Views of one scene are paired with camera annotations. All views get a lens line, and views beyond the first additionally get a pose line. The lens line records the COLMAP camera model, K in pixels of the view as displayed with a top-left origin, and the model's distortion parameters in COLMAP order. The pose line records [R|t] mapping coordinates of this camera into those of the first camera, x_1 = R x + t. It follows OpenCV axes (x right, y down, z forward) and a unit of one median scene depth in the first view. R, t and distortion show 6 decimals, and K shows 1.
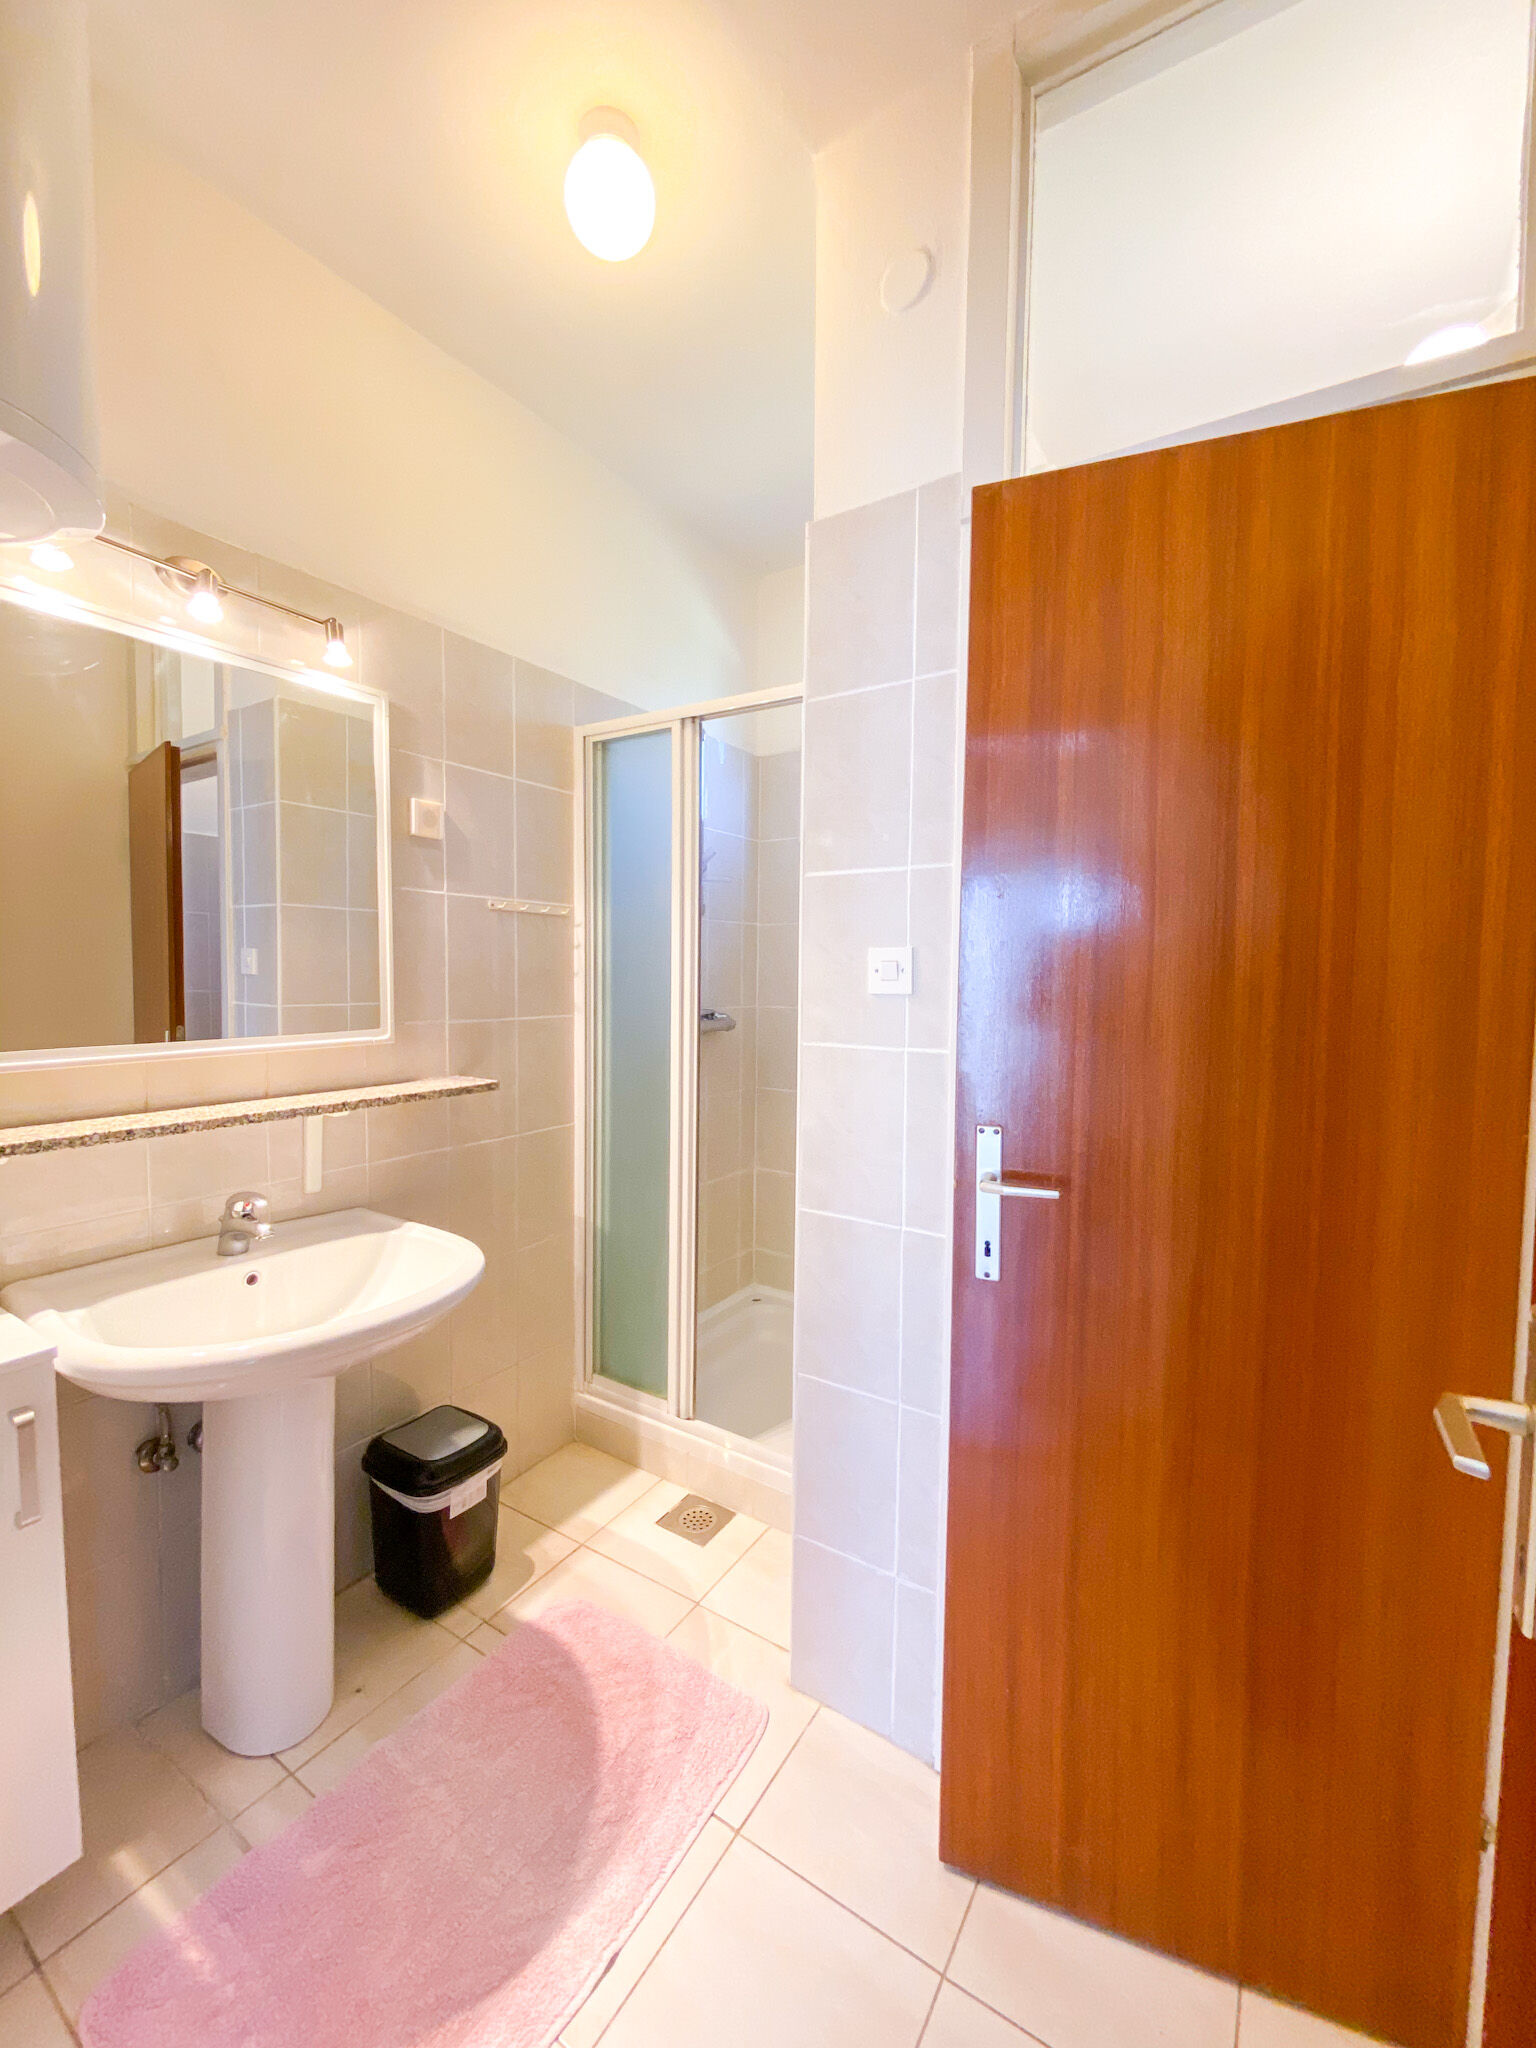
lens RADIAL K [[816.7, 0, 768.0], [0, 816.7, 1024.0], [0, 0, 1]] dist [0.006135, -0.007924]
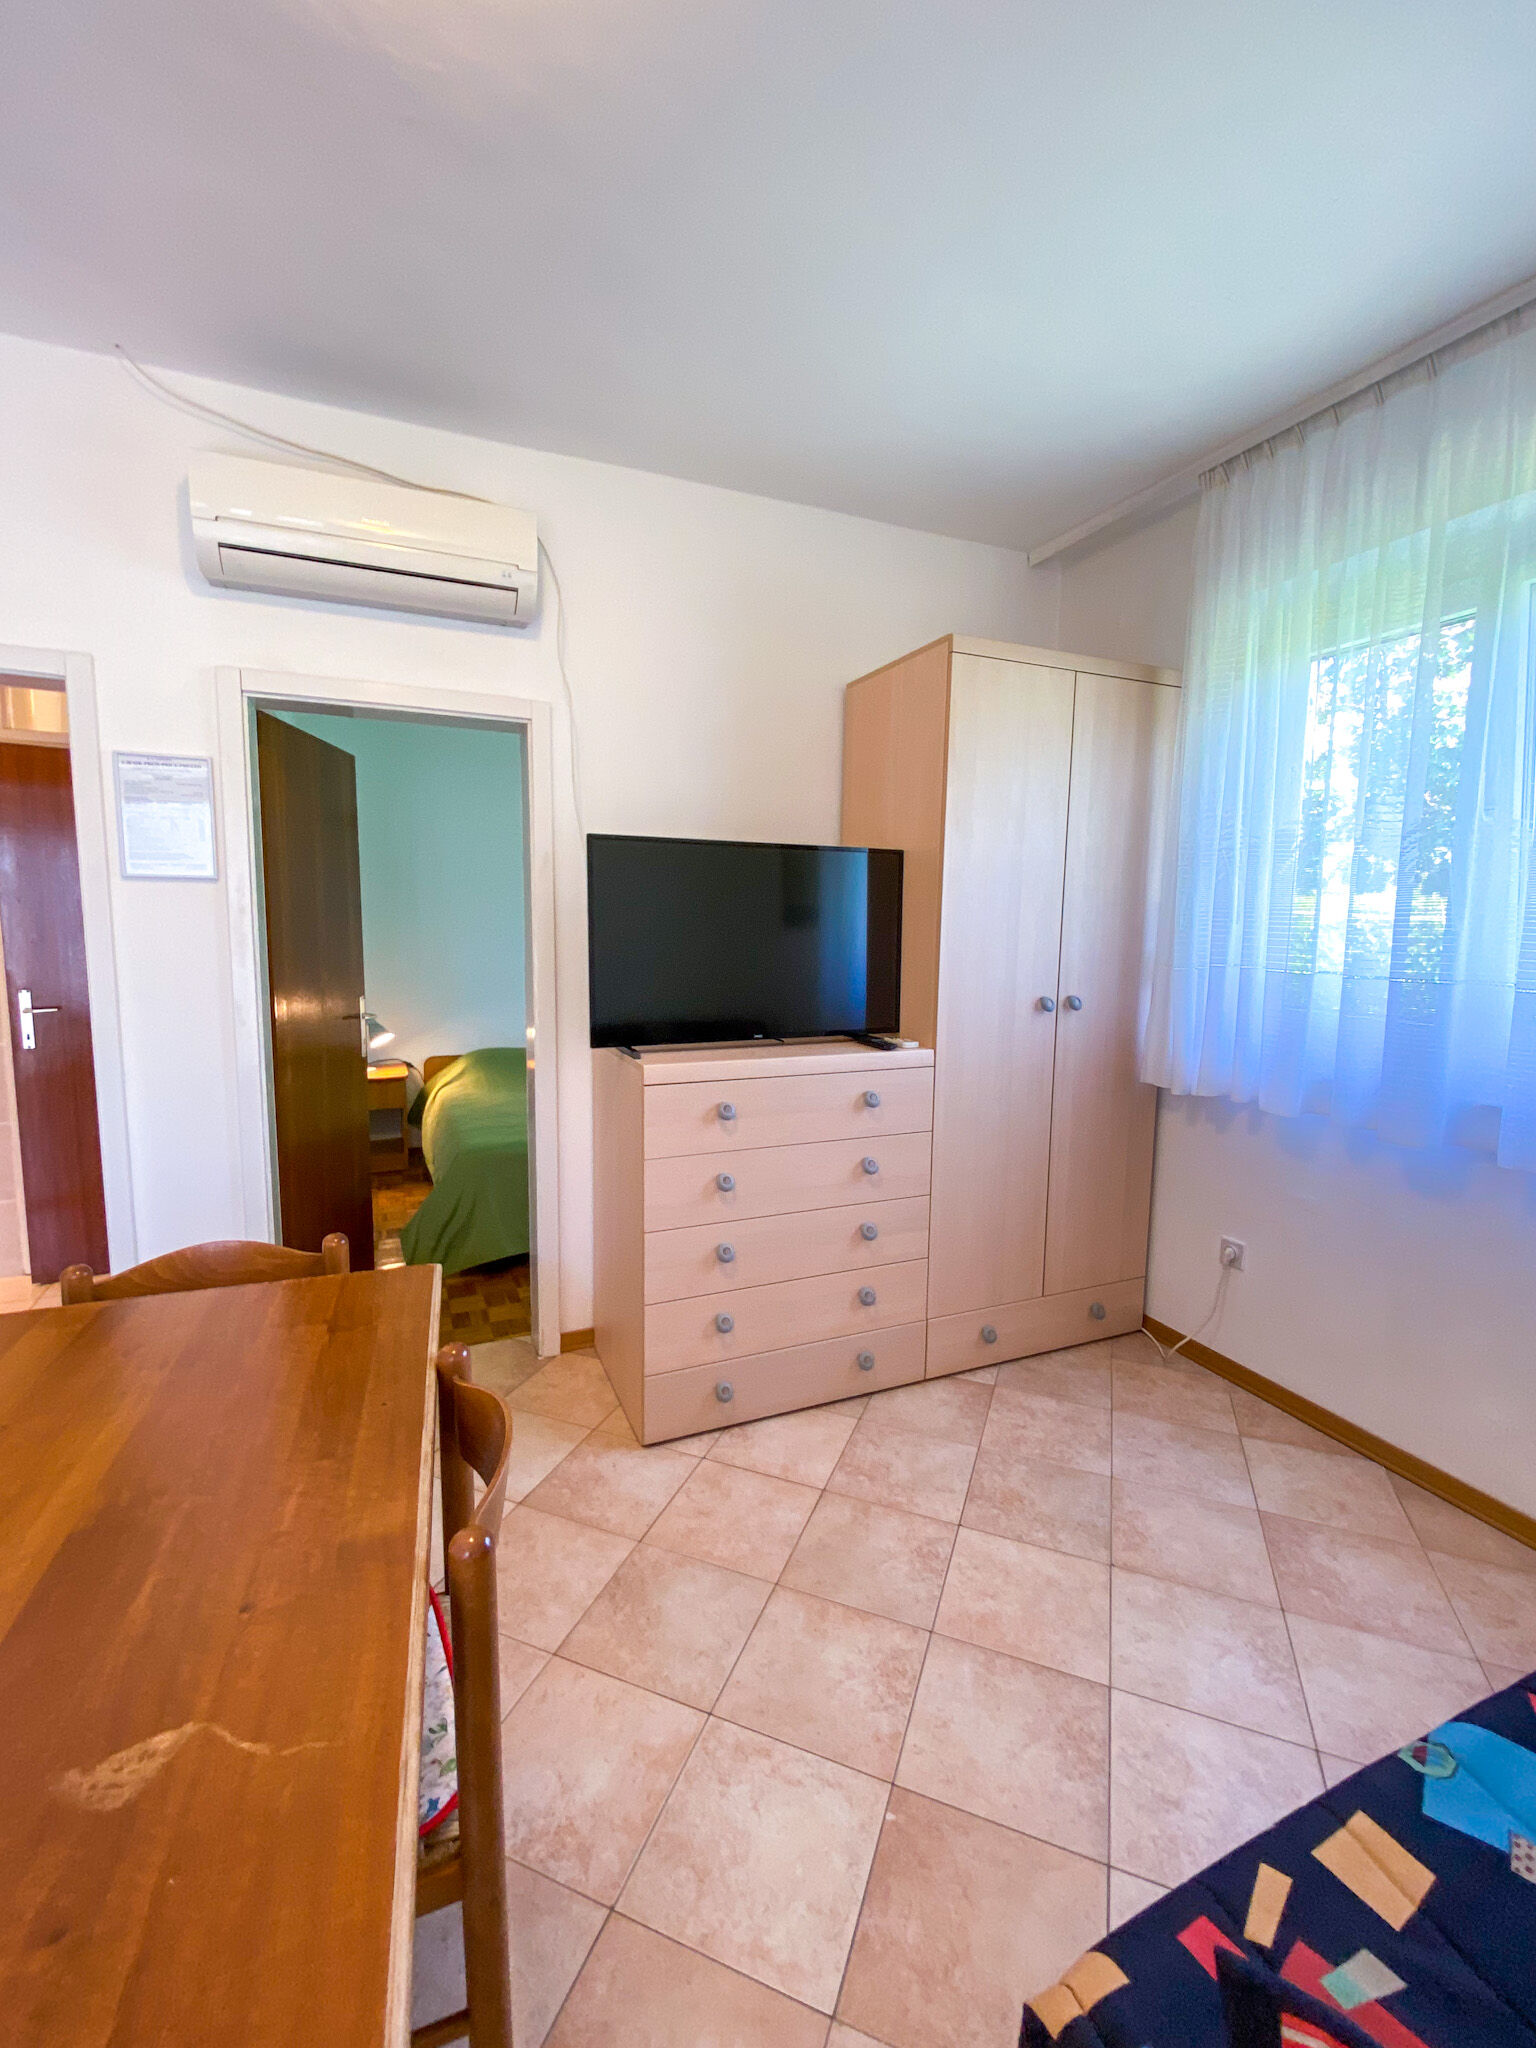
lens RADIAL K [[860.2, 0, 767.4], [0, 860.2, 1017.0], [0, 0, 1]] dist [-0.003625, -0.001888]
pose [[0.552796, -0.099145, 0.827398, -0.464031], [0.036720, 0.994831, 0.094676, 0.019235], [-0.832507, -0.021955, 0.553579, -1.680203]]
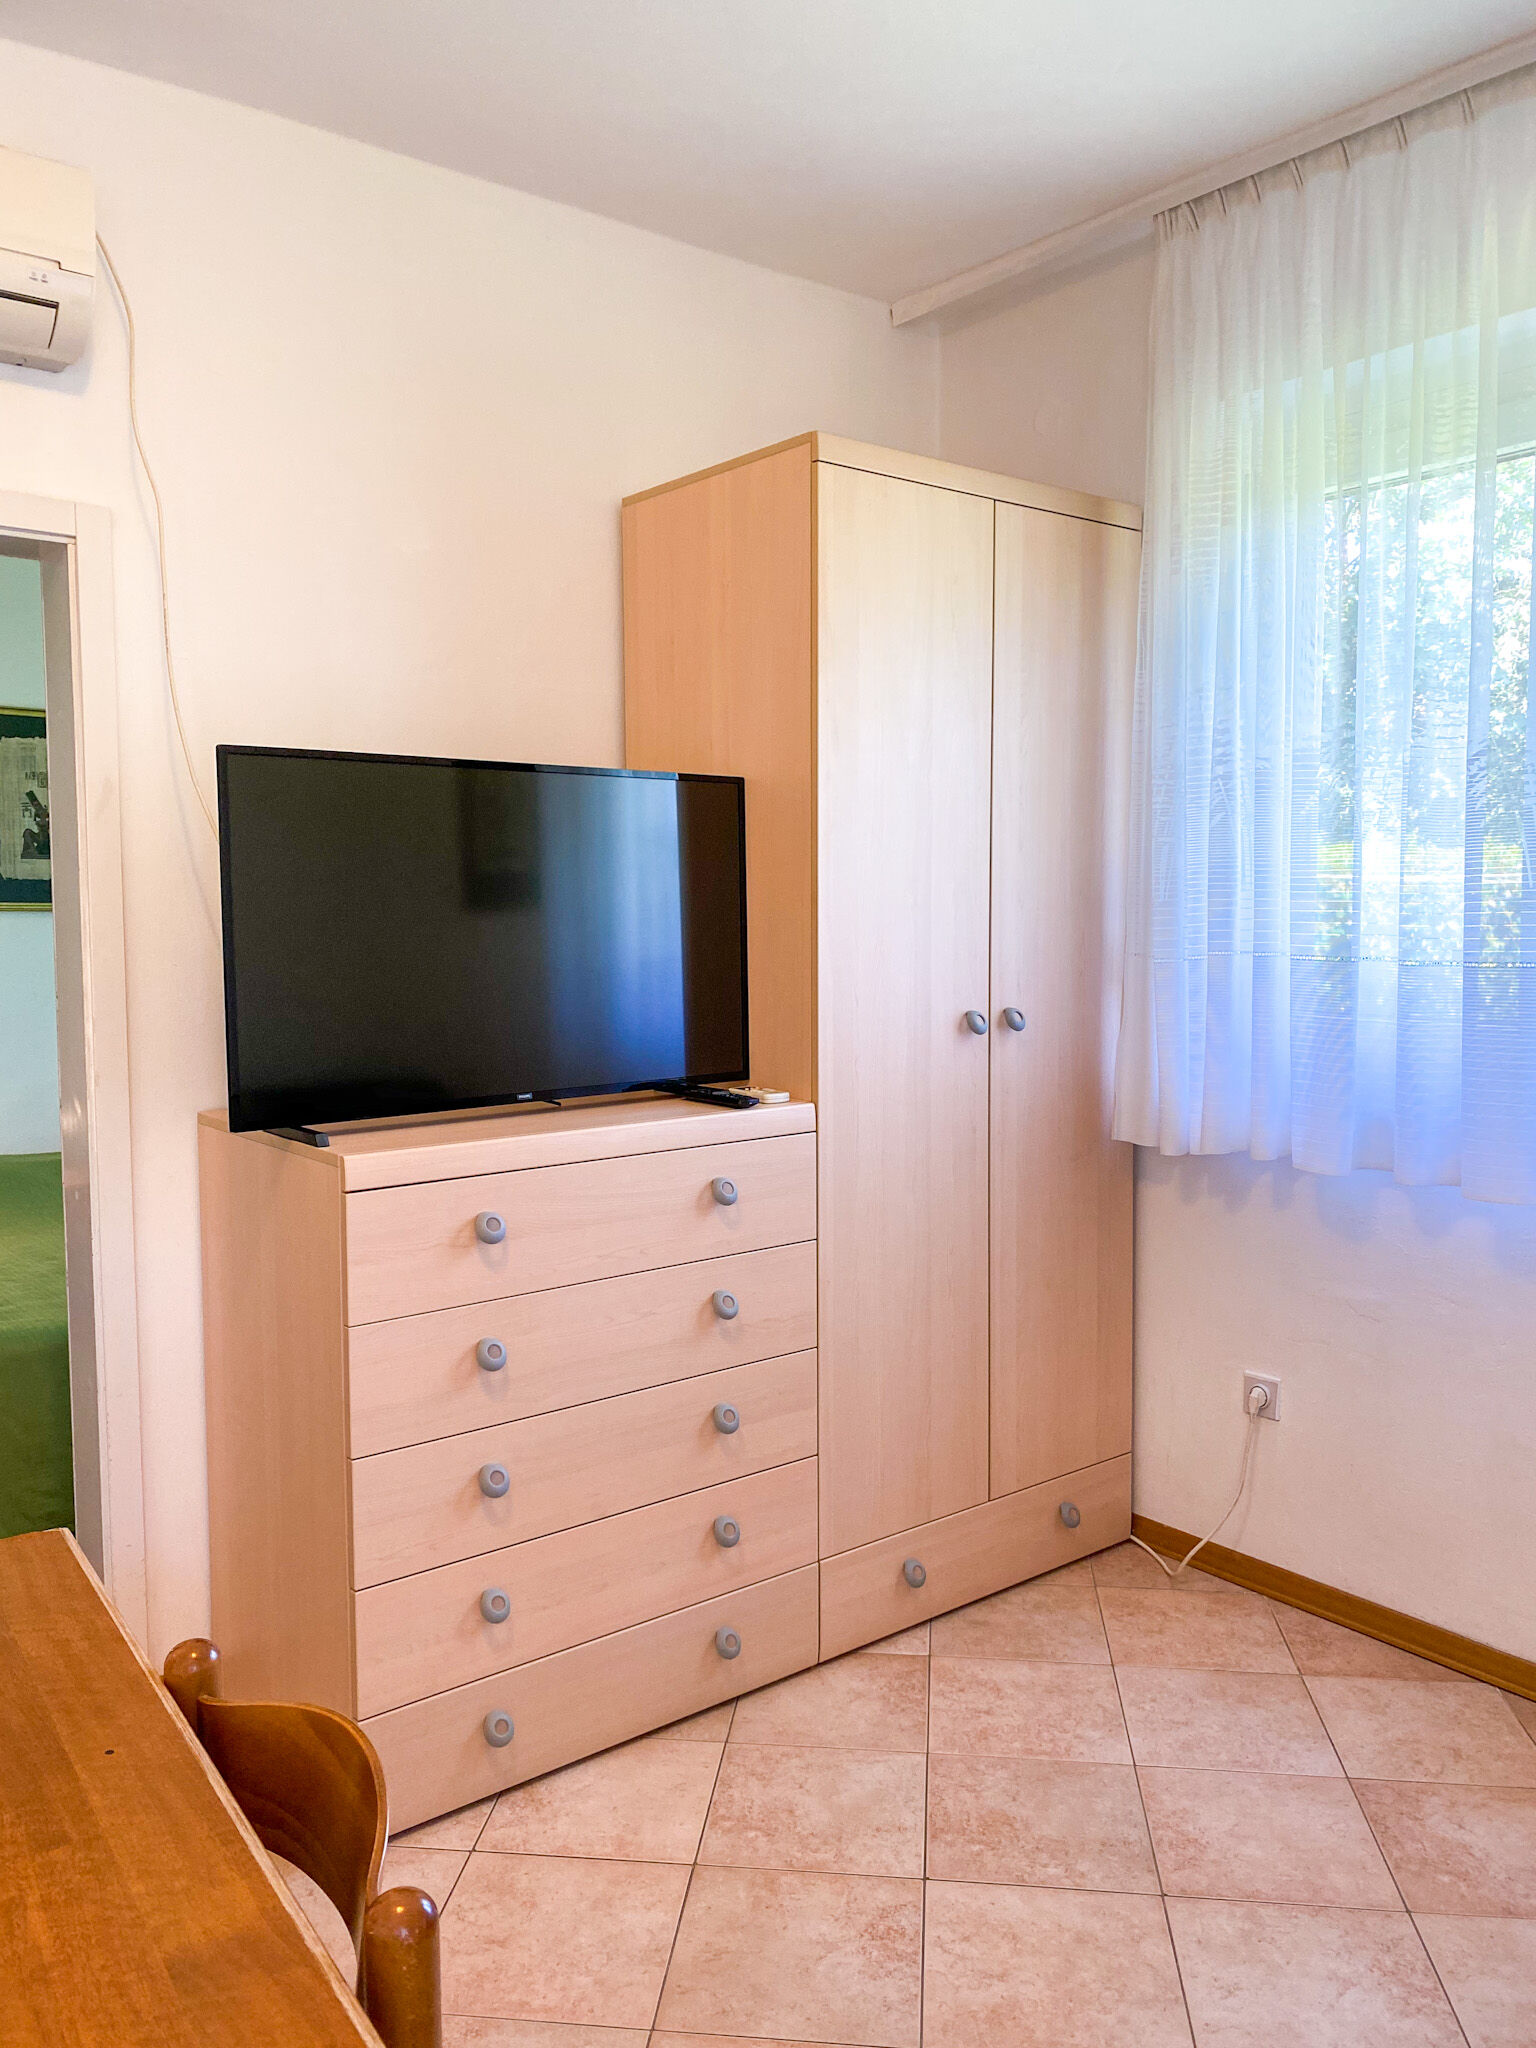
lens RADIAL K [[1555.3, 0, 770.1], [0, 1555.3, 1006.9], [0, 0, 1]] dist [0.004670, 0.003683]
pose [[0.314471, -0.078522, 0.946014, -0.629399], [0.058358, 0.996287, 0.063295, 0.018935], [-0.947472, 0.035303, 0.317886, -1.577317]]
